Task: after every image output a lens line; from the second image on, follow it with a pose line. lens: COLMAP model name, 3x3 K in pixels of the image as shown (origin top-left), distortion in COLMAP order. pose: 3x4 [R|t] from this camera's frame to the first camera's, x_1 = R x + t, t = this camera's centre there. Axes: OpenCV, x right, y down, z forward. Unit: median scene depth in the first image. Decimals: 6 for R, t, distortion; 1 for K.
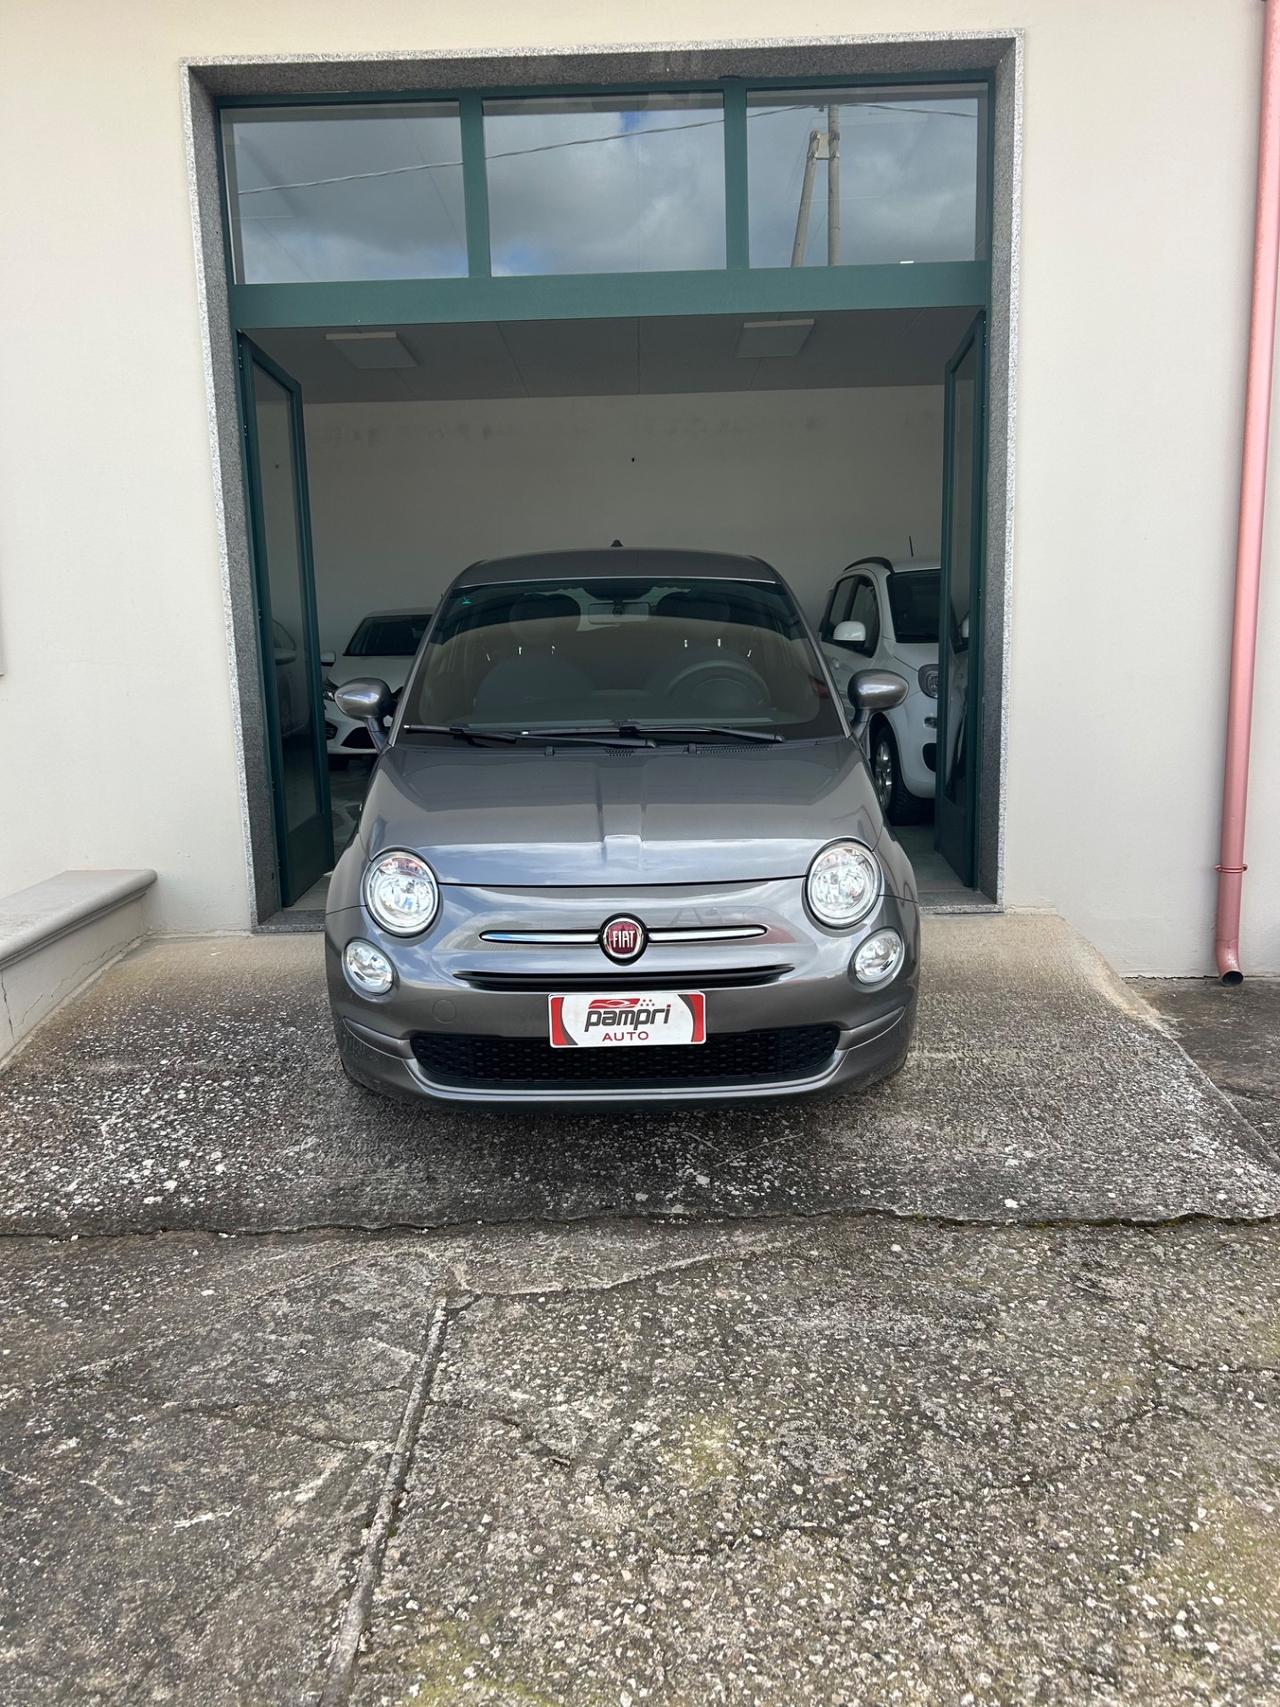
lens RADIAL K [[1286.2, 0, 641.3], [0, 1286.2, 825.5], [0, 0, 1]] dist [0.037524, -0.034580]
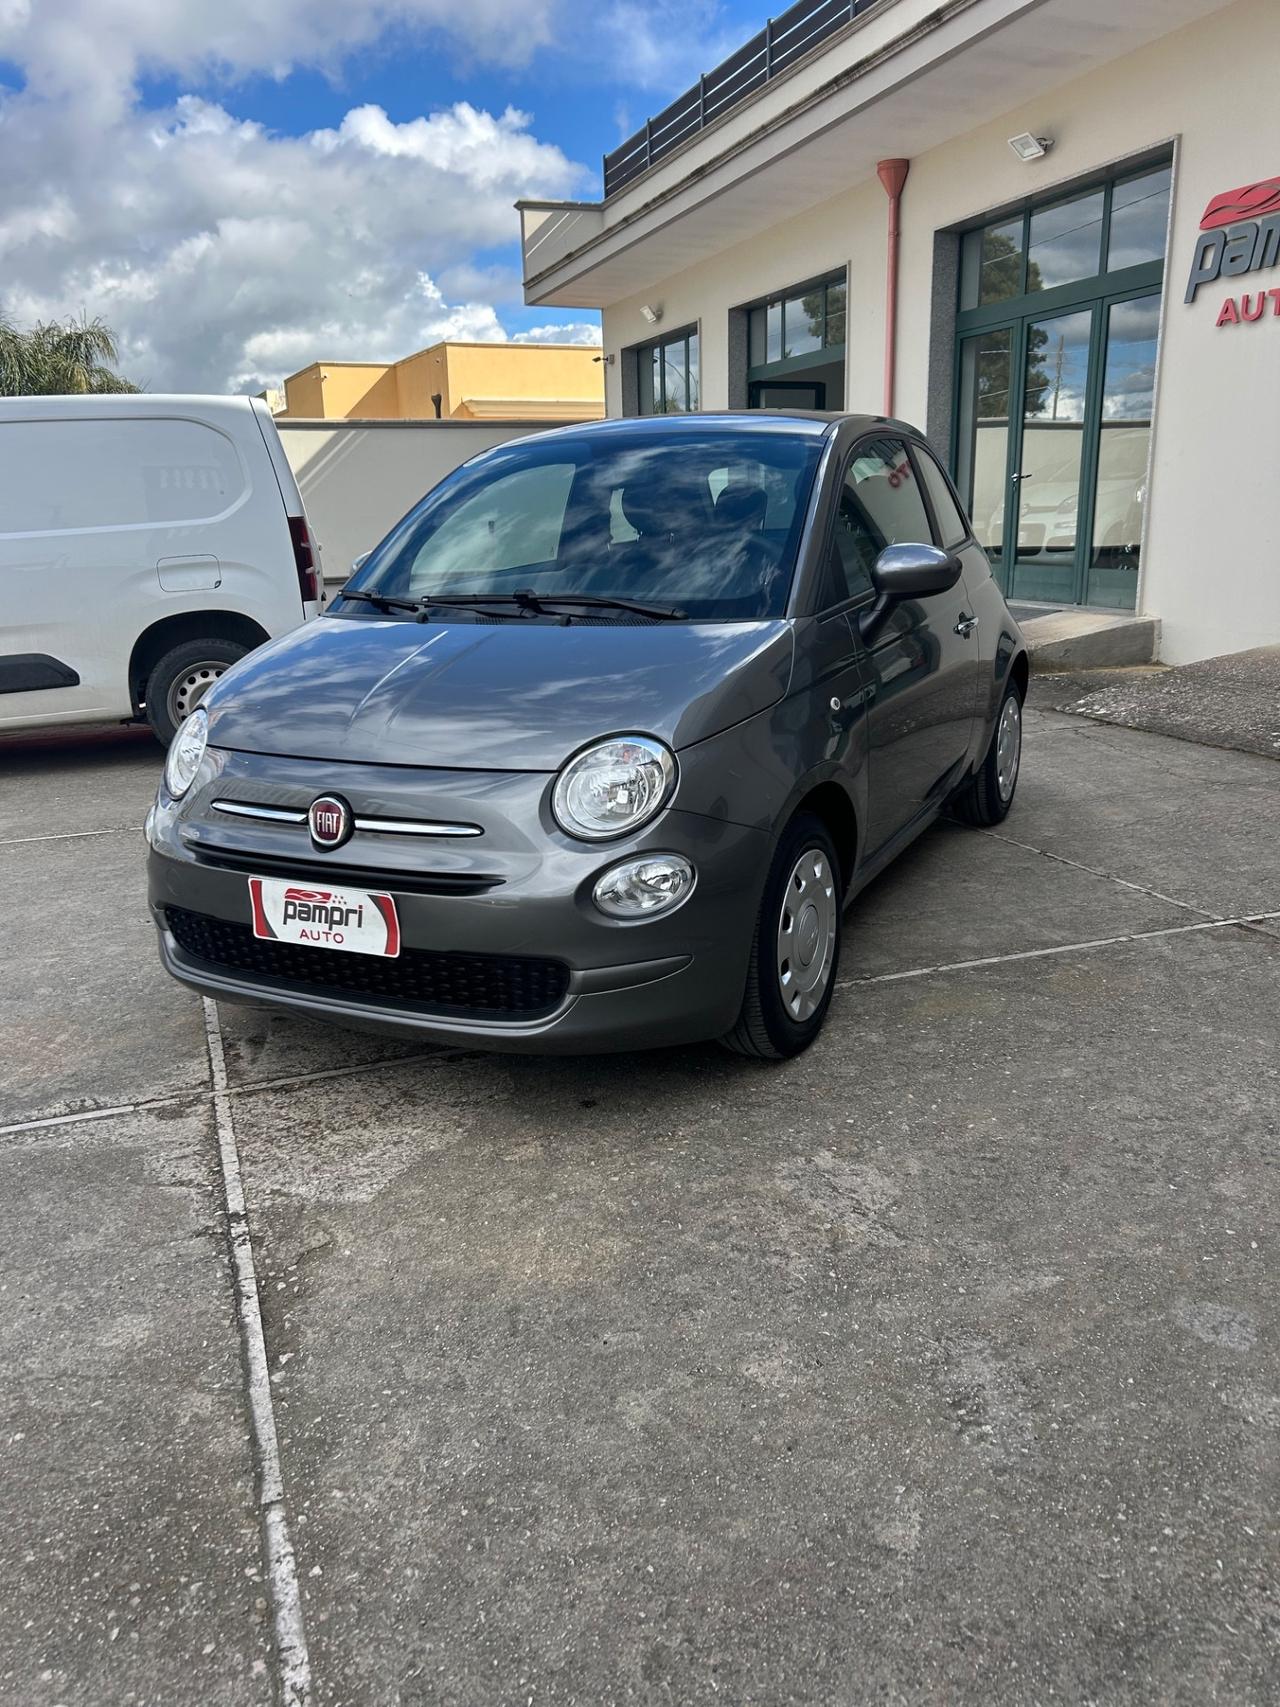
lens RADIAL K [[1286.2, 0, 633.2], [0, 1286.2, 851.2], [0, 0, 1]] dist [0.037524, -0.034580]
pose [[0.888659, 0.108534, -0.445539, 0.540096], [-0.088788, 0.993926, 0.065028, 0.033051], [0.449891, -0.018230, 0.892898, 0.324114]]
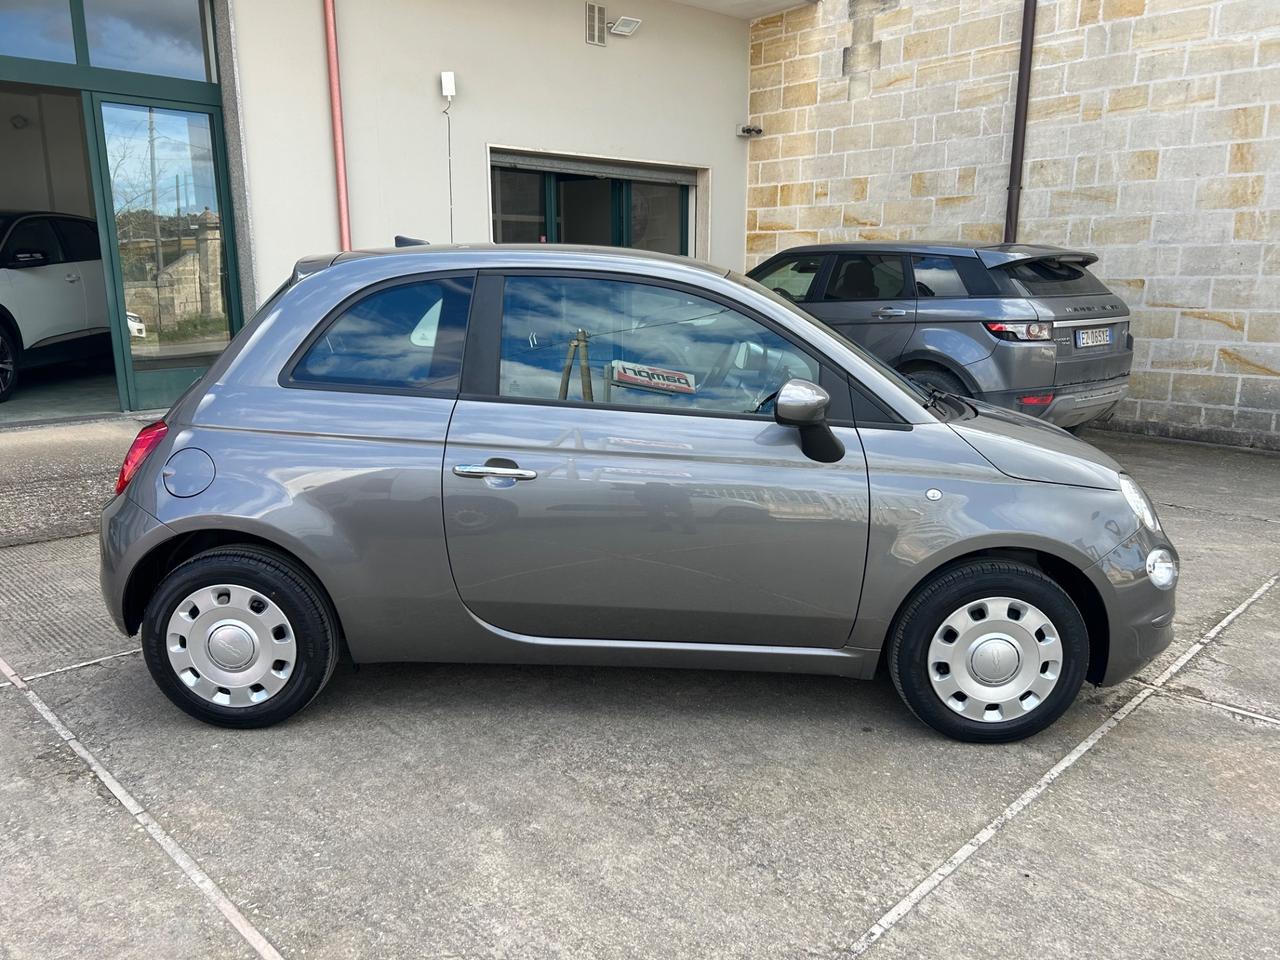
lens RADIAL K [[964.4, 0, 633.5], [0, 964.4, 486.1], [0, 0, 1]] dist [0.037524, -0.034580]
pose [[0.036650, -0.199028, 0.979308, -1.164028], [0.224803, 0.956492, 0.185978, -0.258662], [-0.973715, 0.213335, 0.079798, 1.449112]]
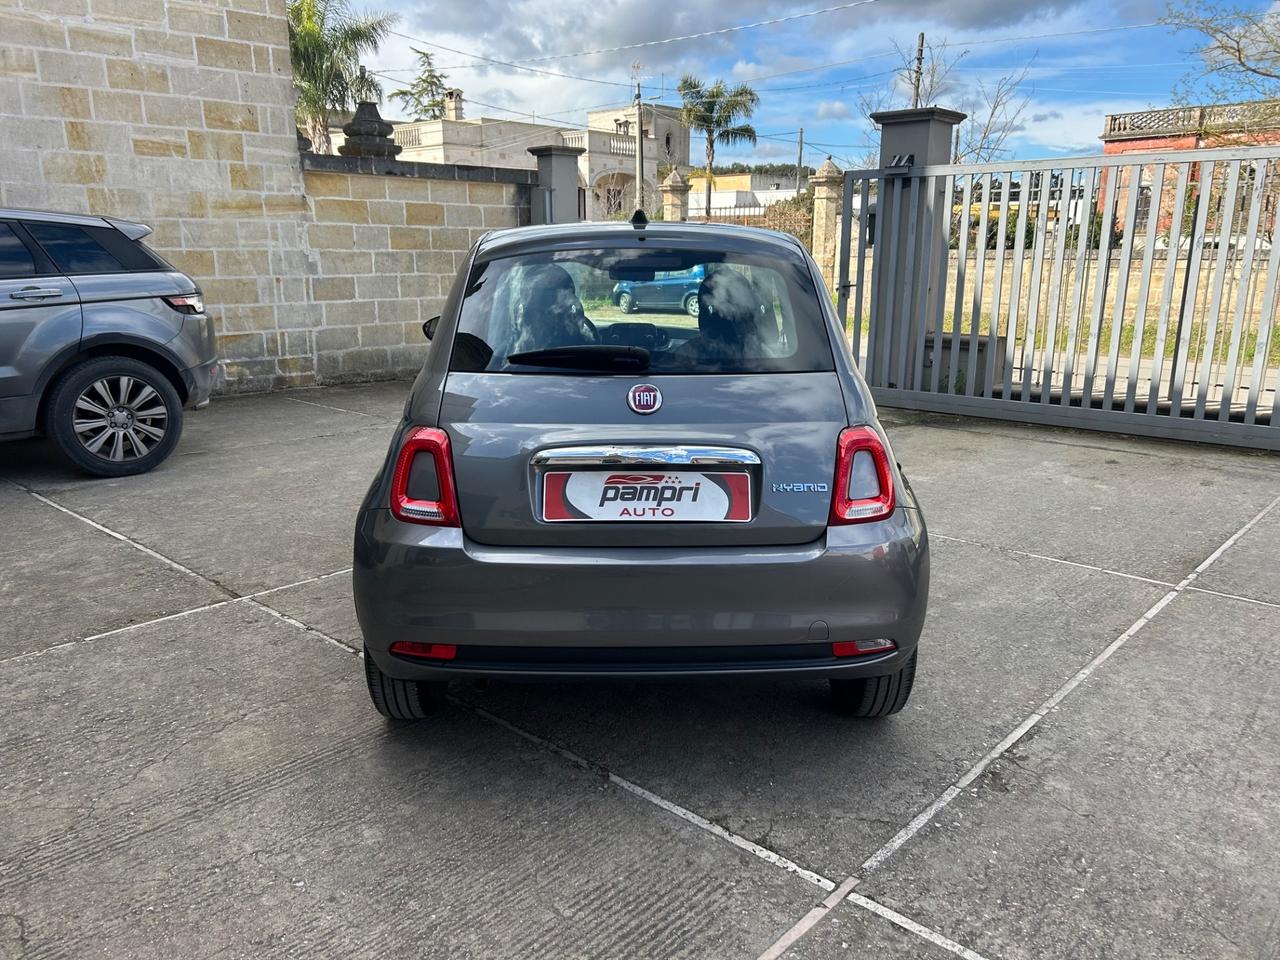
lens RADIAL K [[964.4, 0, 637.8], [0, 964.4, 489.7], [0, 0, 1]] dist [0.037524, -0.034580]
pose [[-0.999887, 0.013116, -0.007336, -0.014853], [0.008336, 0.890215, 0.455464, -0.580412], [0.012504, 0.455352, -0.890224, 2.746035]]
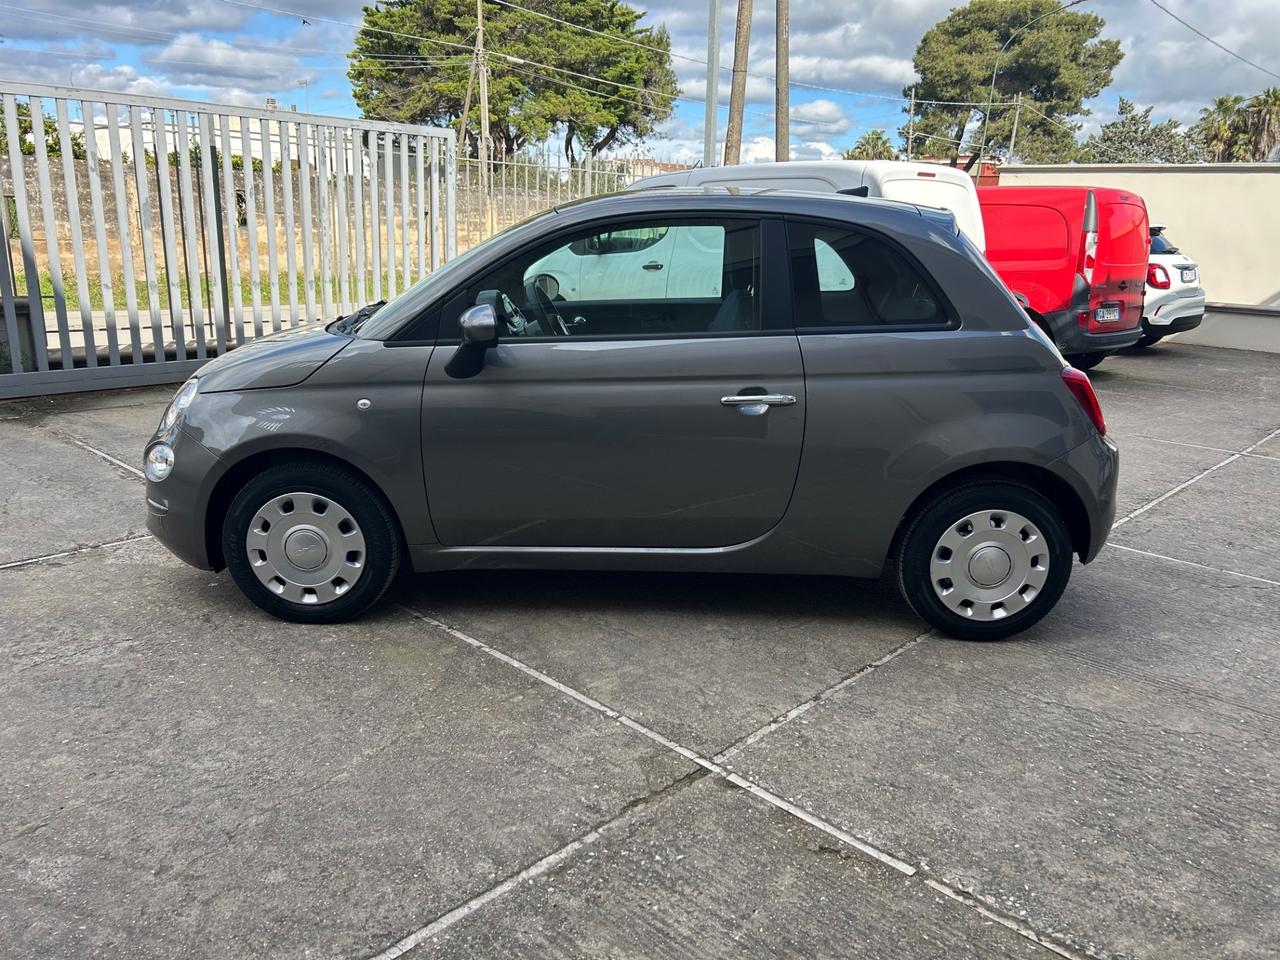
lens RADIAL K [[964.4, 0, 642.5], [0, 964.4, 483.4], [0, 0, 1]] dist [0.037524, -0.034580]
pose [[-0.013352, 0.279061, -0.960180, 1.223082], [-0.258959, 0.926539, 0.272885, -0.301638], [0.965796, 0.252291, 0.059894, 1.496182]]
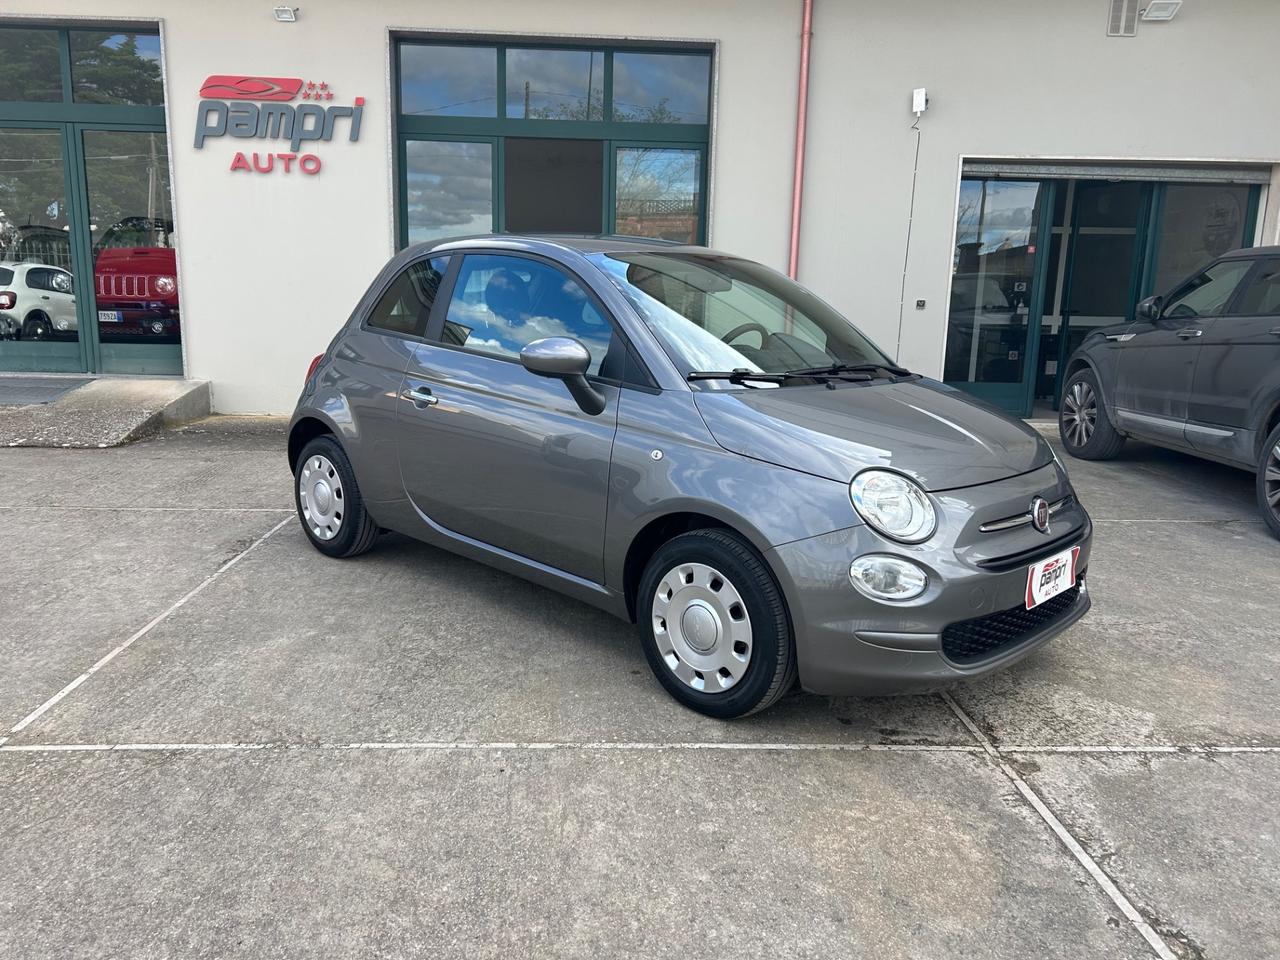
lens RADIAL K [[964.4, 0, 631.0], [0, 964.4, 475.3], [0, 0, 1]] dist [0.037524, -0.034580]
pose [[0.705030, -0.100434, 0.702030, -0.962959], [0.125289, 0.991990, 0.016093, -0.017654], [-0.698023, 0.076611, 0.711966, 0.586257]]
